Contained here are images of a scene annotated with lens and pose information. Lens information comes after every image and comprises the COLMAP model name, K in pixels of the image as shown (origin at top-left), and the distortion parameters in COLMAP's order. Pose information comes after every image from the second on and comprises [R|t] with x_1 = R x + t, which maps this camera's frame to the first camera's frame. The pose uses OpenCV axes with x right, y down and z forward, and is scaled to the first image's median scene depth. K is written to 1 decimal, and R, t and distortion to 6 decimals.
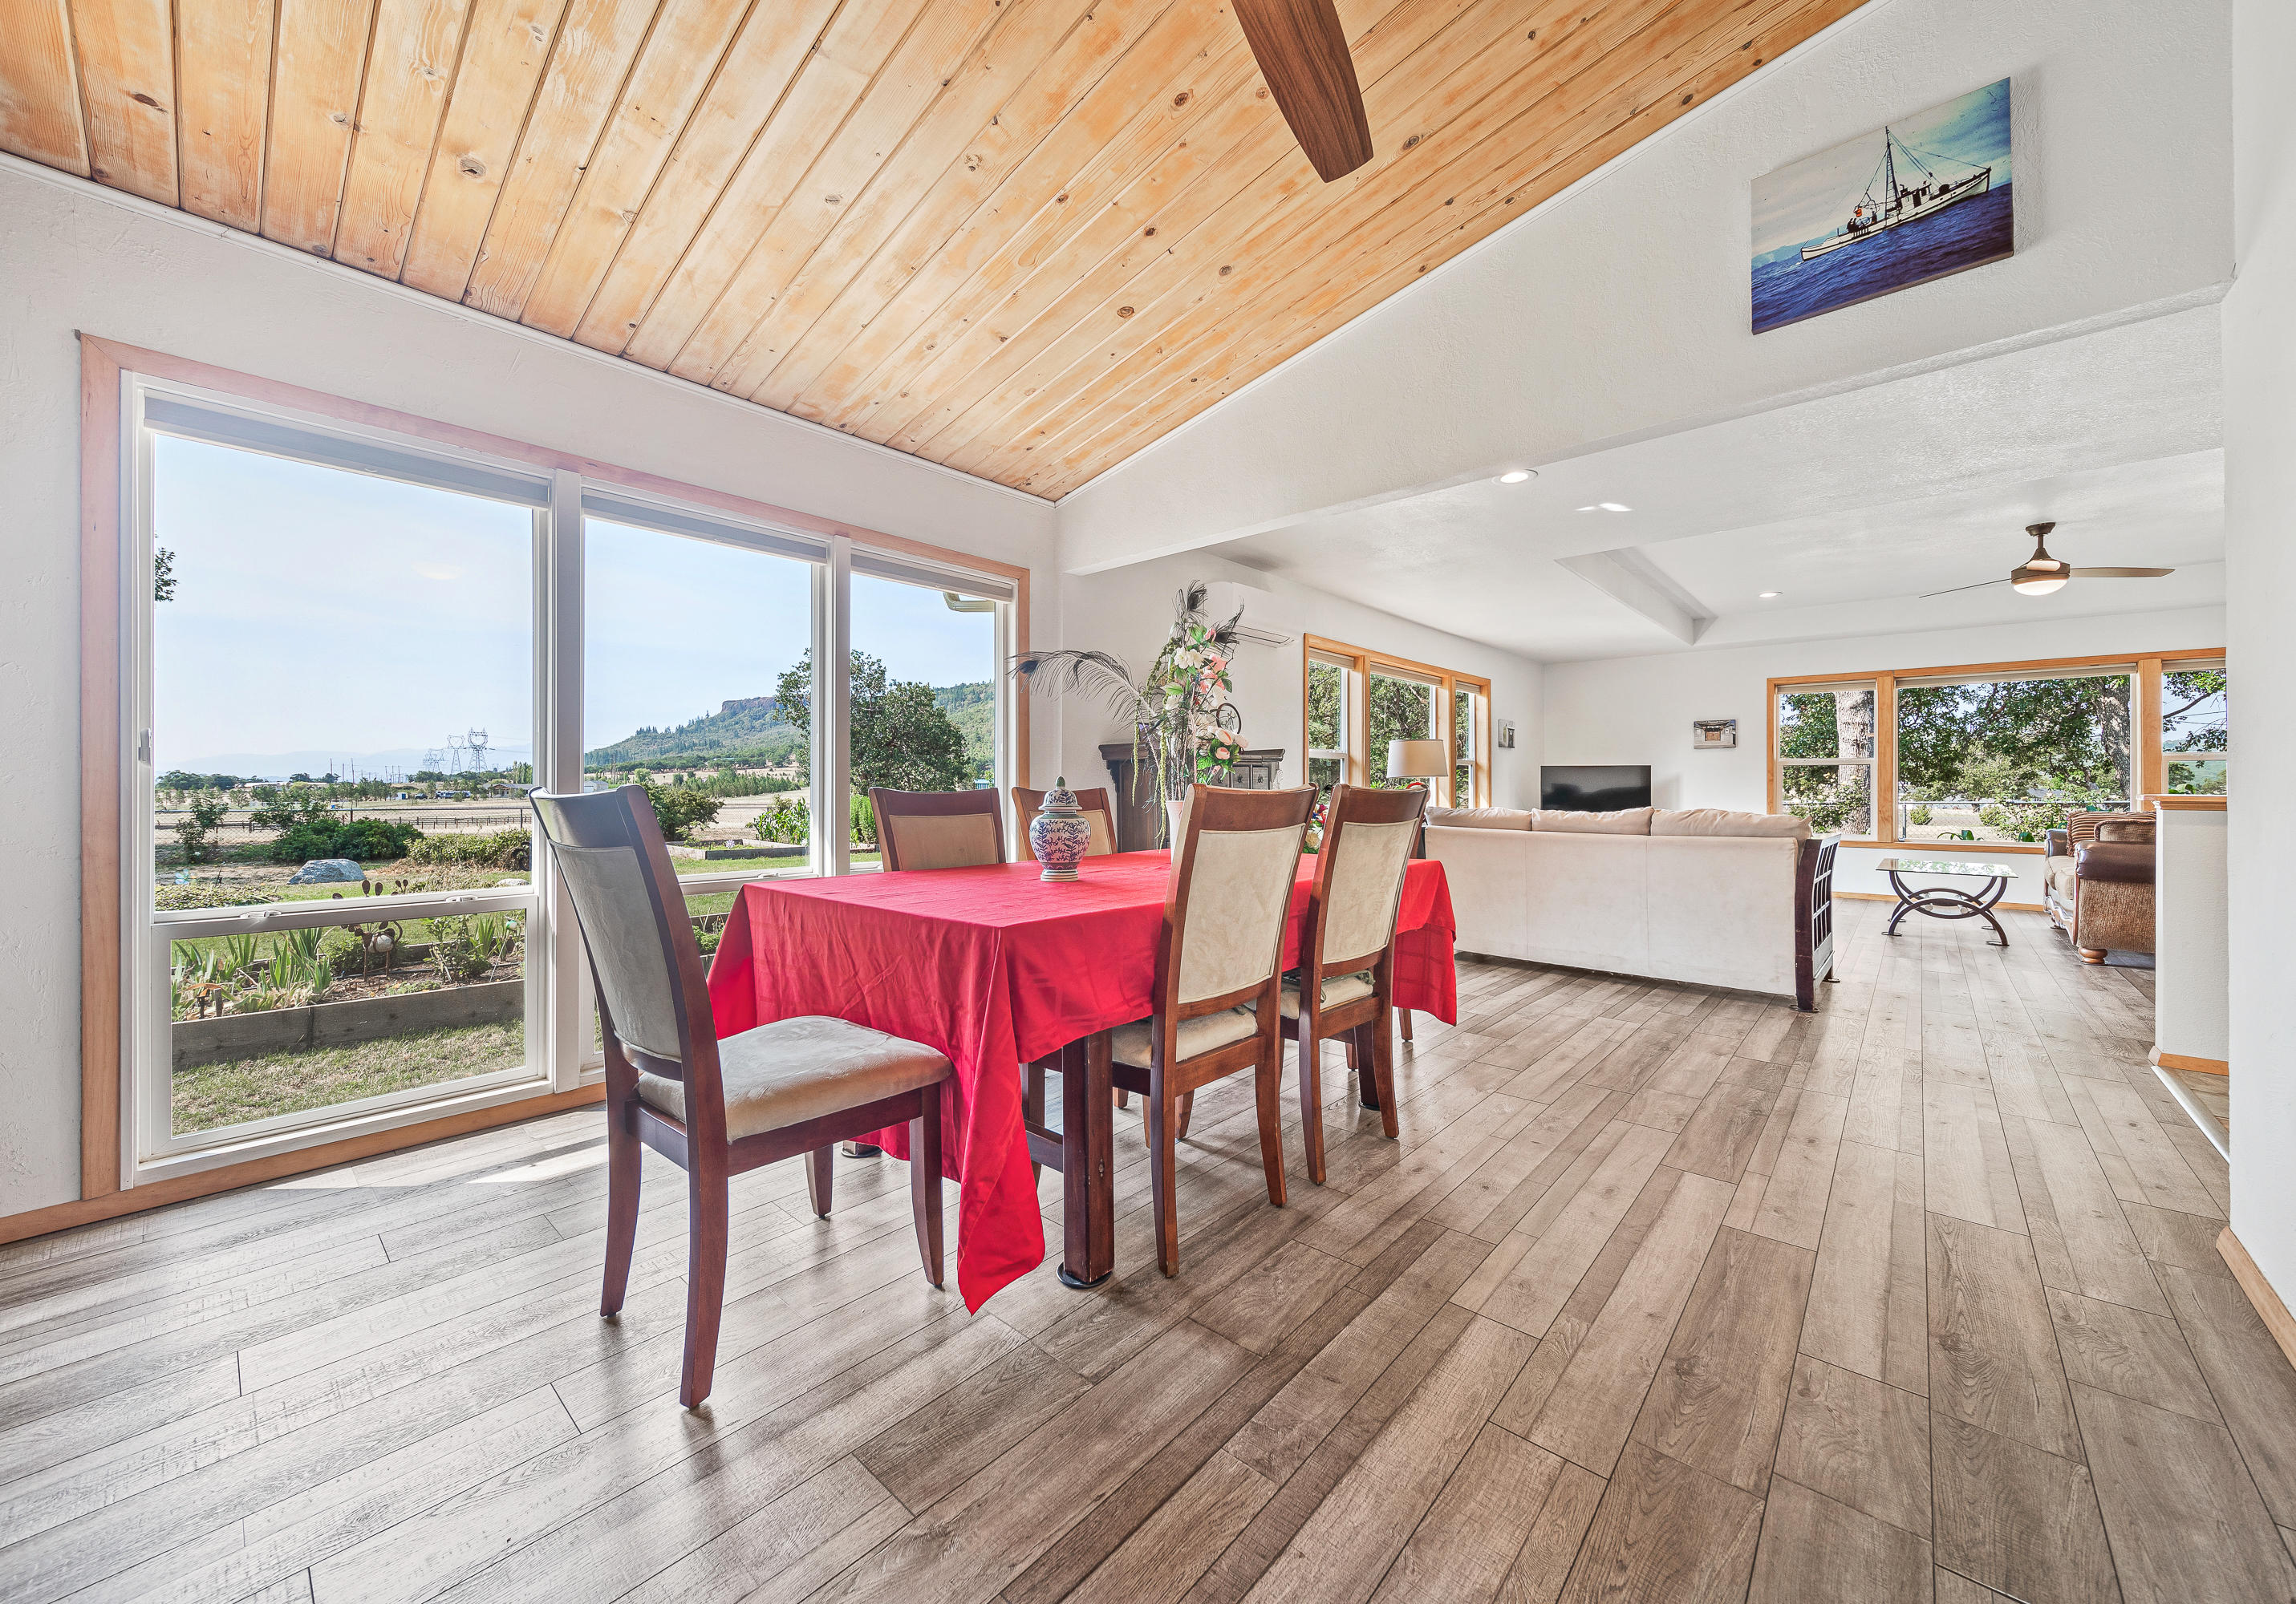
lens RADIAL K [[872.4, 0, 1189.8], [0, 872.4, 786.9], [0, 0, 1]] dist [0.002097, 0.000202]
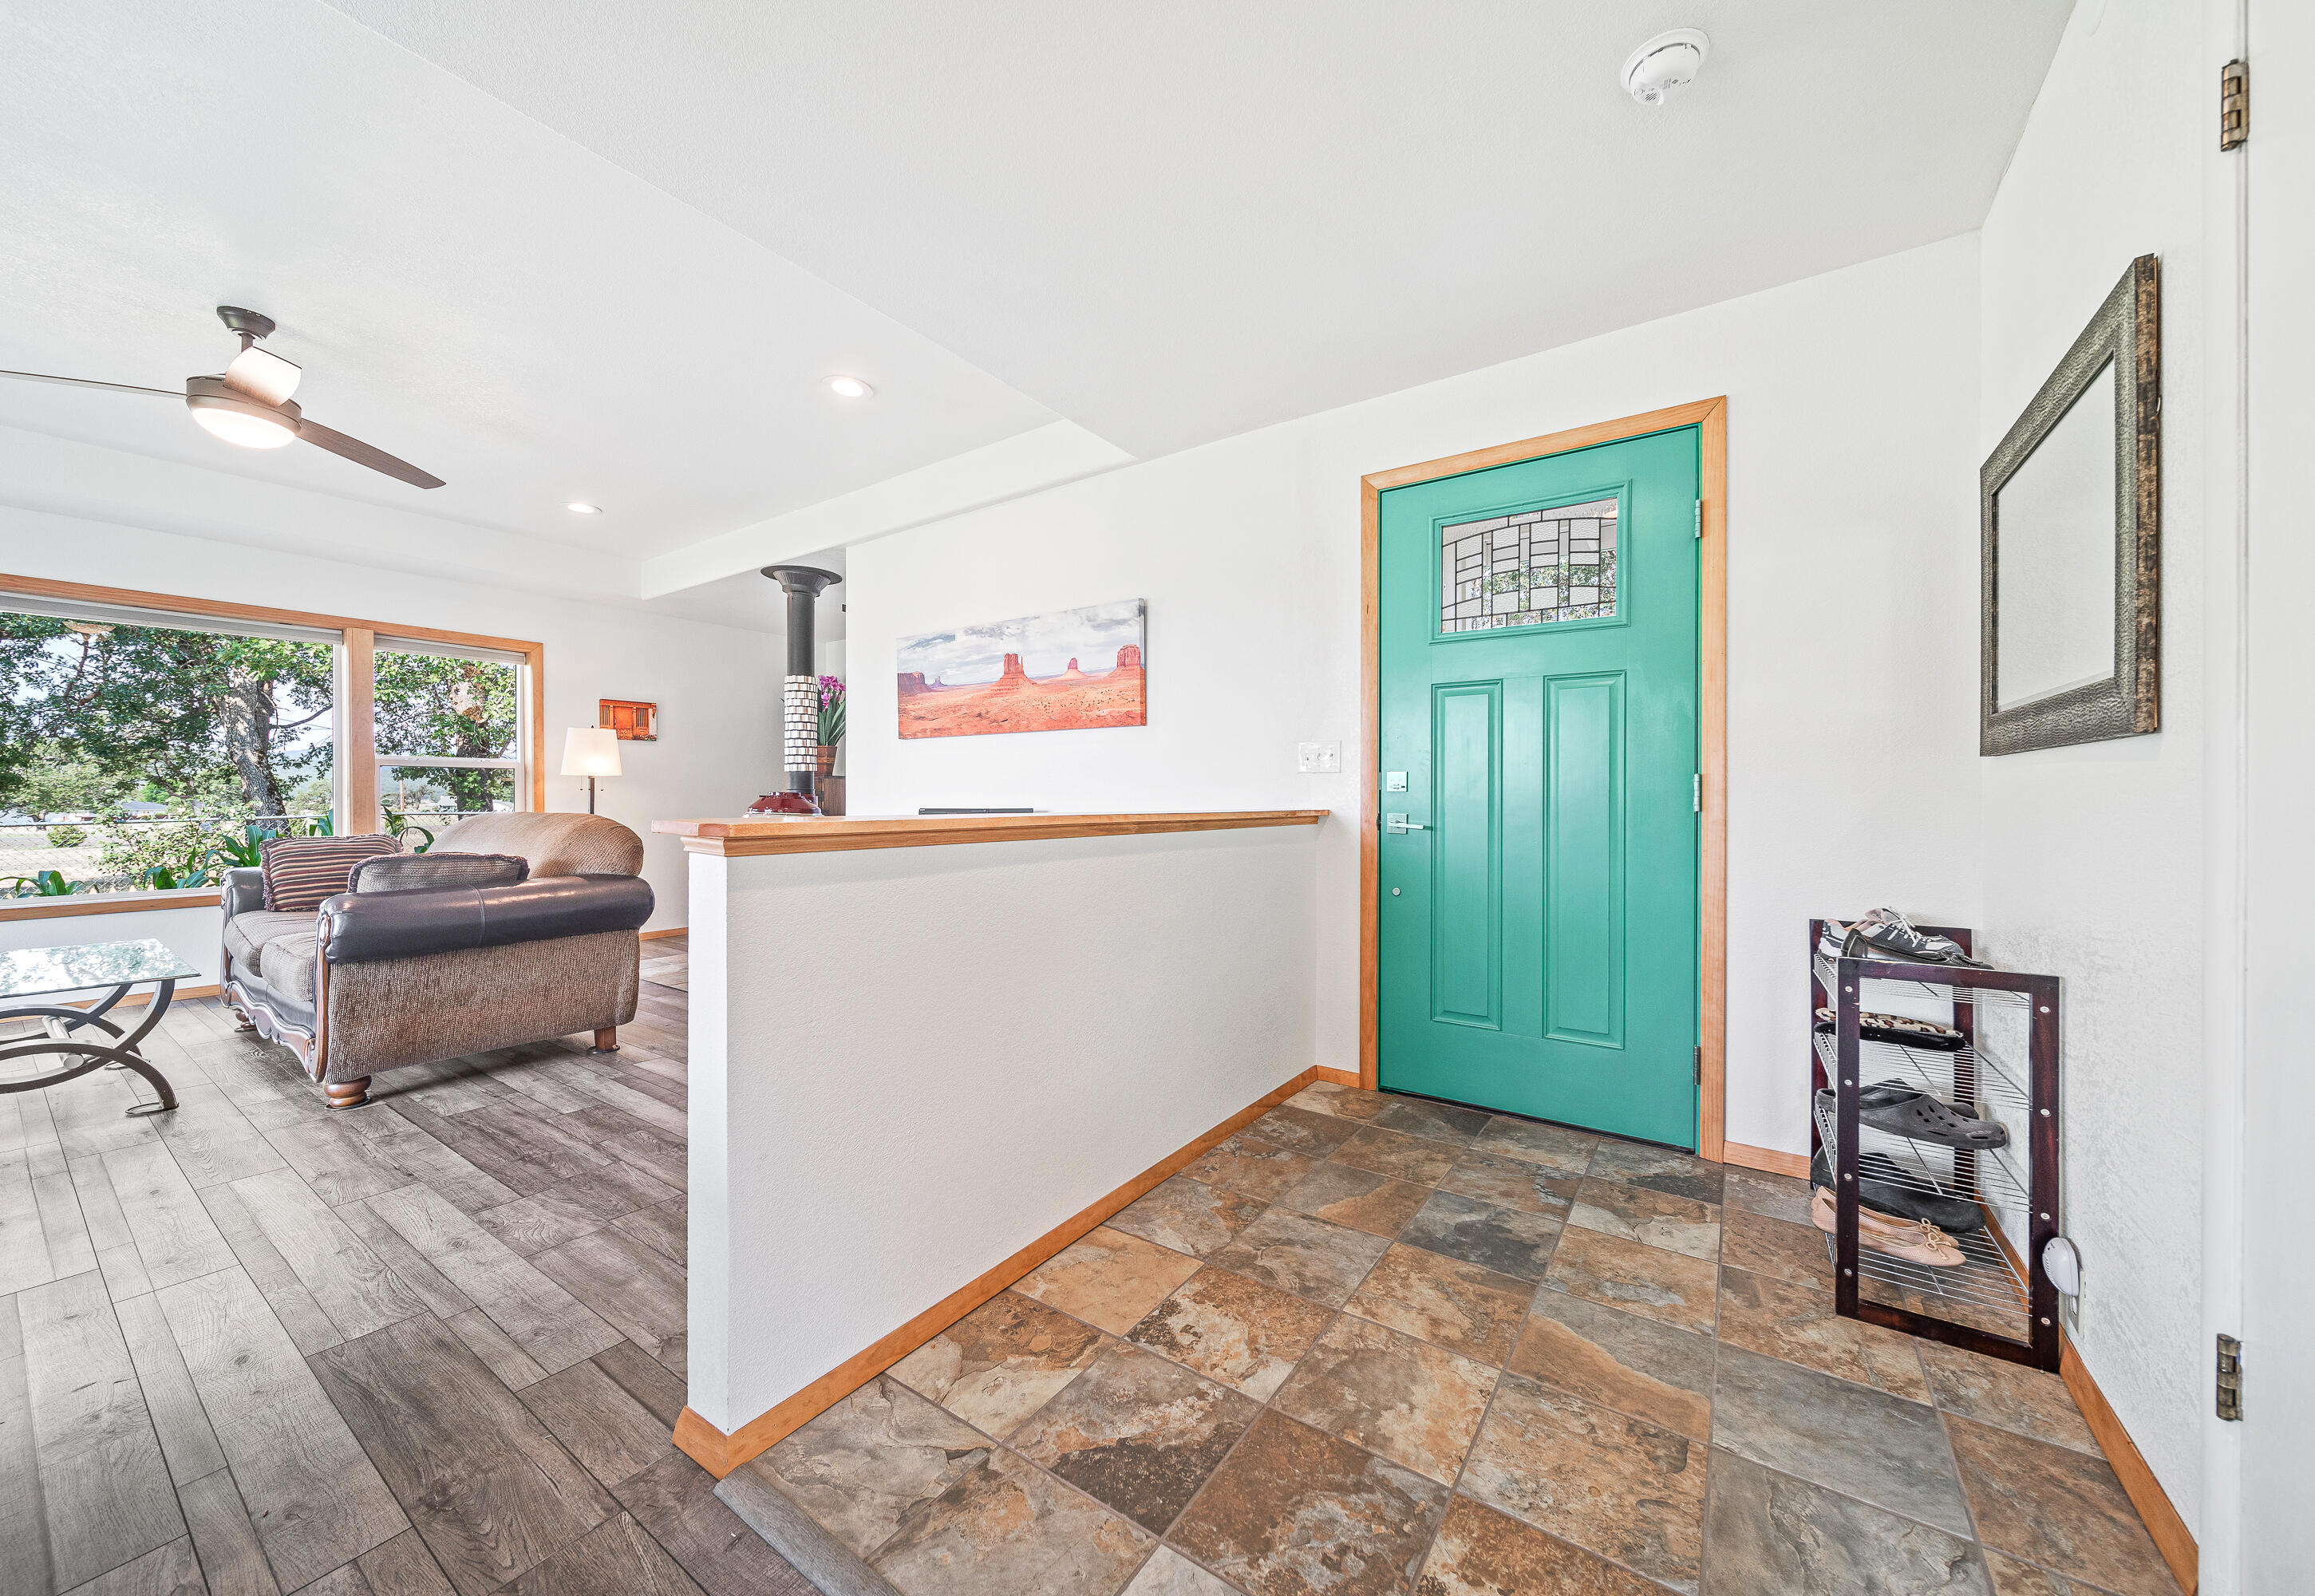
lens RADIAL K [[830.4, 0, 1157.5], [0, 830.4, 798.0], [0, 0, 1]] dist [-0.001383, -0.000279]
pose [[-0.095878, -0.001512, 0.995392, 0.092606], [0.001956, 0.999997, 0.001707, -0.000298], [-0.995391, 0.002111, -0.095874, 0.110561]]
